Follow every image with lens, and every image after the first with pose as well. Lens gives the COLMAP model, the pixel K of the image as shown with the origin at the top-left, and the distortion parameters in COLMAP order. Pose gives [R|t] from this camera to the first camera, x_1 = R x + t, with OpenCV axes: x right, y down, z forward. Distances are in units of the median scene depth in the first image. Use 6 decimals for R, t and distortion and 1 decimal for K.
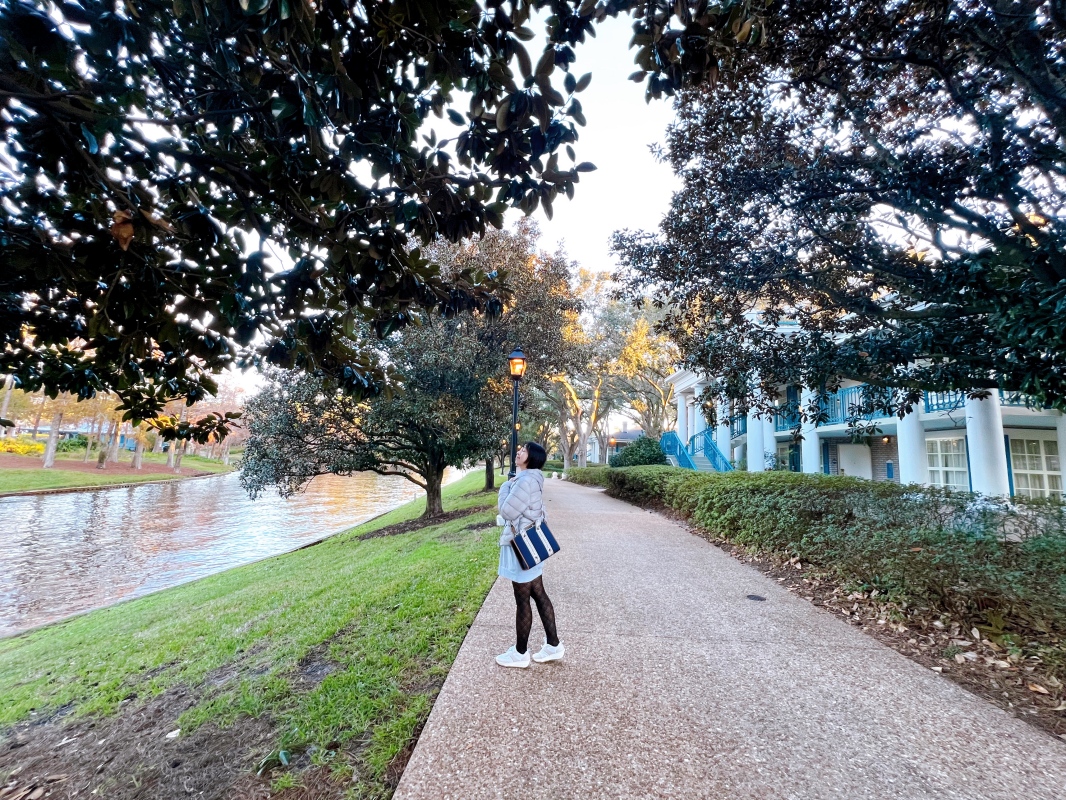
lens RADIAL K [[430.5, 0, 533.0], [0, 430.5, 400.0], [0, 0, 1]] dist [-0.000101, 0.000039]
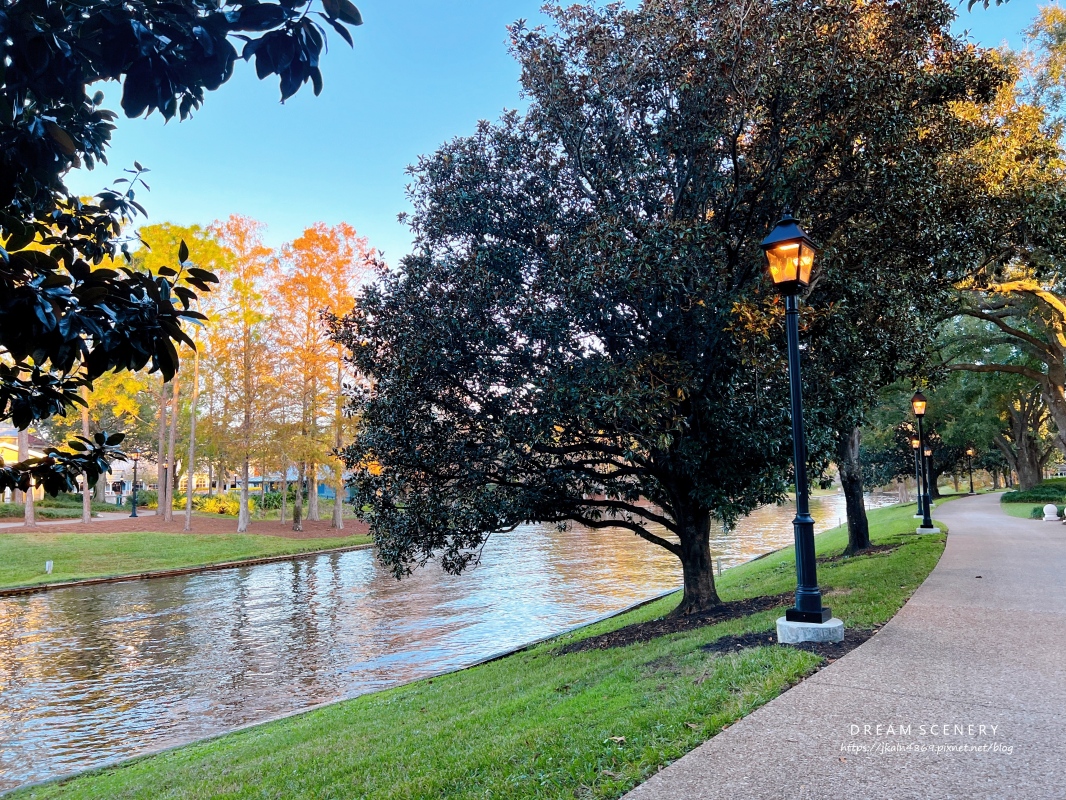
lens RADIAL K [[813.0, 0, 533.0], [0, 813.0, 400.0], [0, 0, 1]] dist [0.002707, 0.000591]
pose [[0.852627, -0.113174, -0.510117, 0.098799], [0.125752, 0.992012, -0.009901, 0.022538], [0.507163, -0.055706, 0.860048, 0.140629]]
